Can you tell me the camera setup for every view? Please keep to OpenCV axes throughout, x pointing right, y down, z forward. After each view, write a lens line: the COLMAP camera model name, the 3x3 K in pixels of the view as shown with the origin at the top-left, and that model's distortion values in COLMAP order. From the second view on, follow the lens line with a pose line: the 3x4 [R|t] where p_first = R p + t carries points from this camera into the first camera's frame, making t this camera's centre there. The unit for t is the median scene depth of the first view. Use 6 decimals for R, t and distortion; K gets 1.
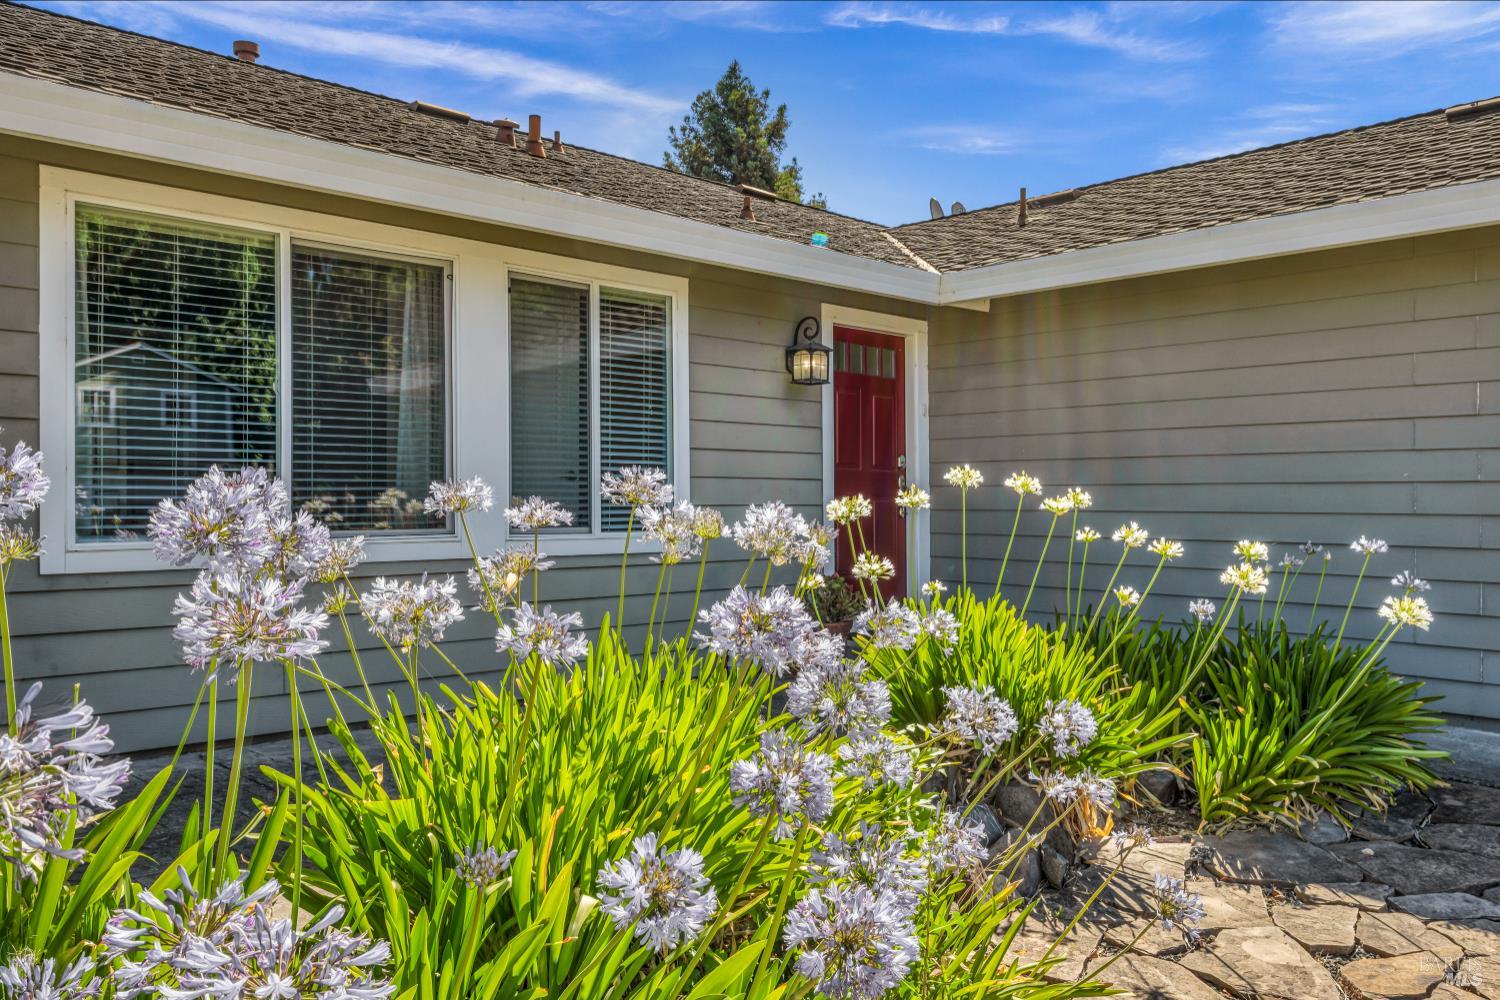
lens RADIAL K [[1164.0, 0, 750.0], [0, 1164.0, 500.0], [0, 0, 1]] dist [-0.007961, -0.004971]
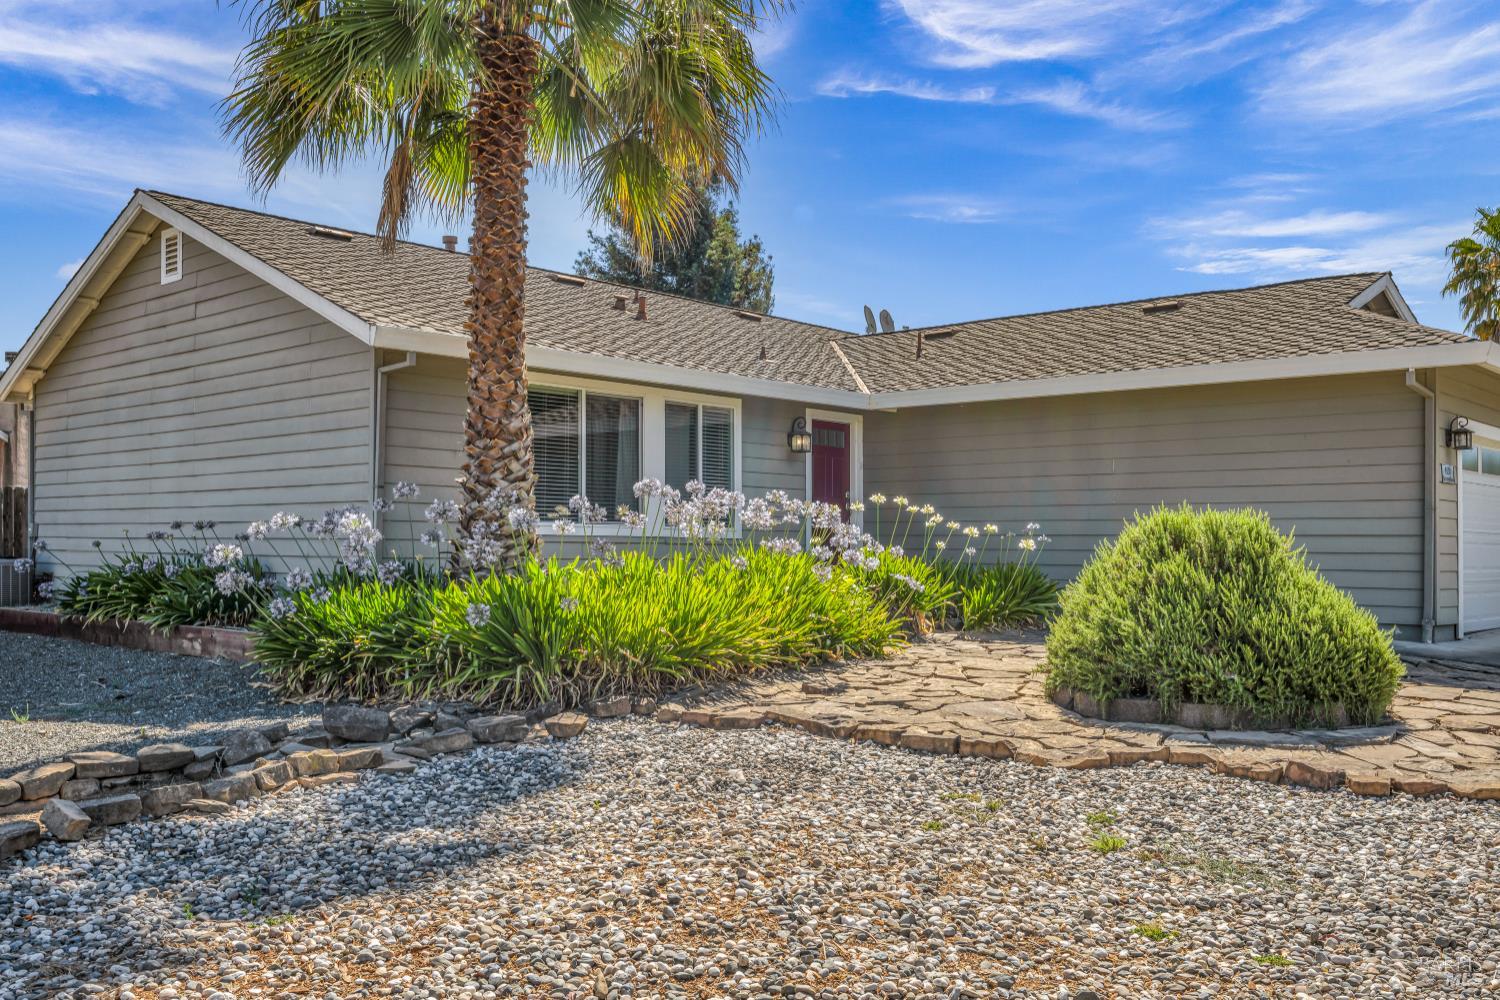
lens RADIAL K [[1370.8, 0, 747.9], [0, 1370.8, 550.2], [0, 0, 1]] dist [-0.021162, -0.009962]
pose [[0.997492, 0.006287, 0.070495, -0.182791], [-0.006254, 0.999980, -0.000684, 0.058350], [-0.070497, 0.000241, 0.997512, -1.164807]]
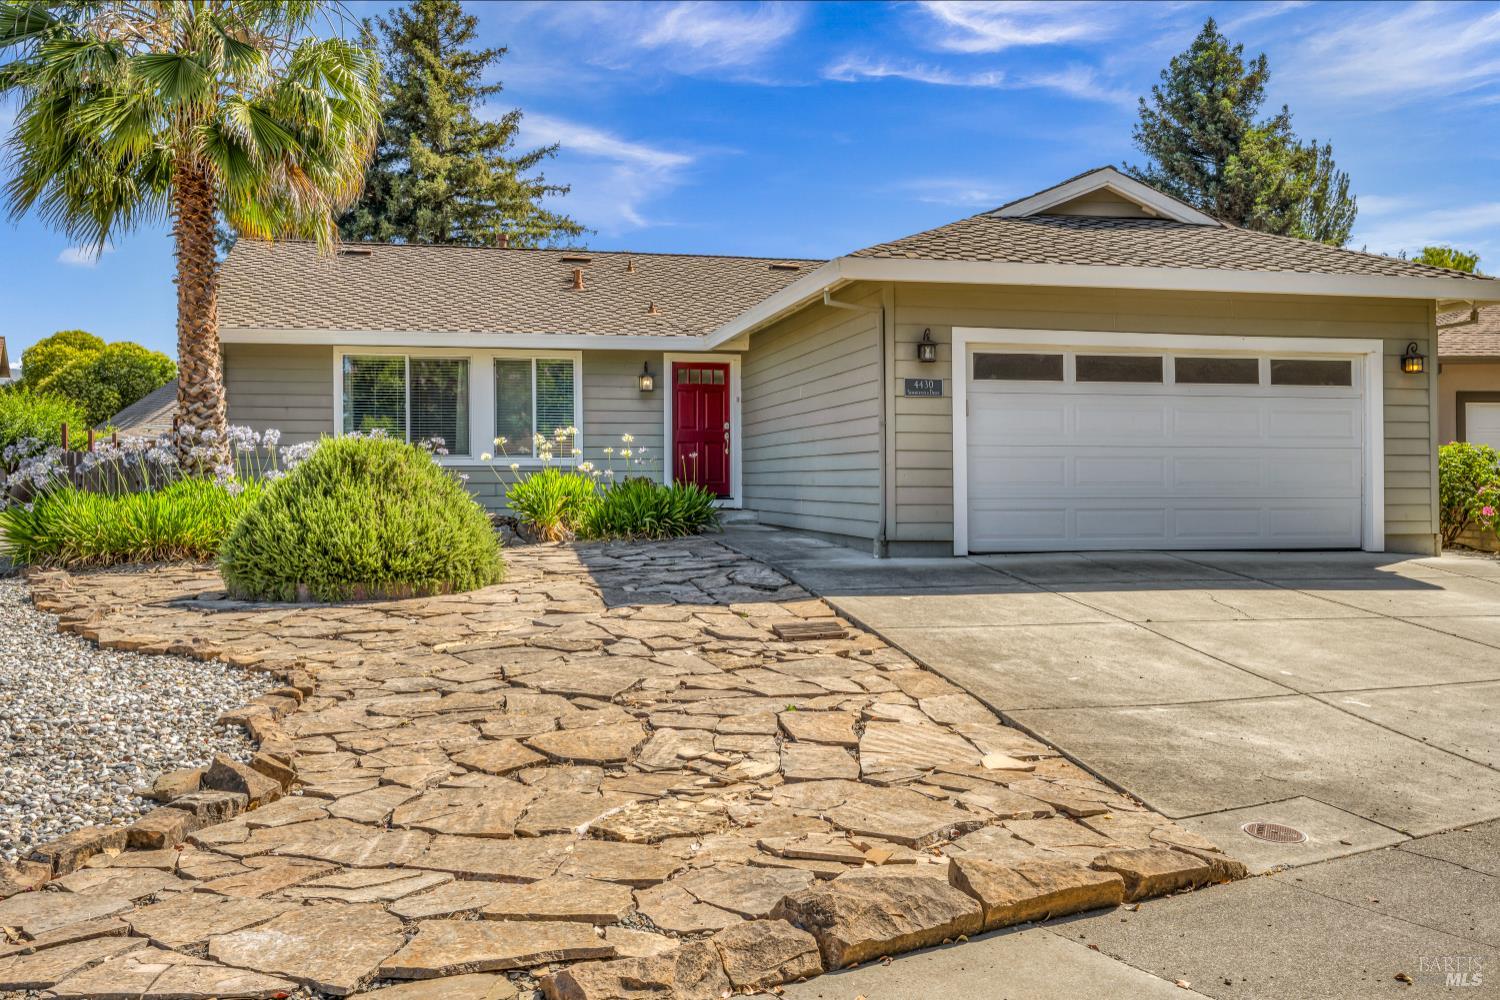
lens RADIAL K [[1356.5, 0, 750.0], [0, 1356.5, 500.0], [0, 0, 1]] dist [0.002654, 0.005698]
pose [[0.854484, 0.002946, -0.519469, 1.506994], [0.002928, 0.999941, 0.010488, 0.076719], [0.519469, -0.010483, 0.854425, -1.064474]]
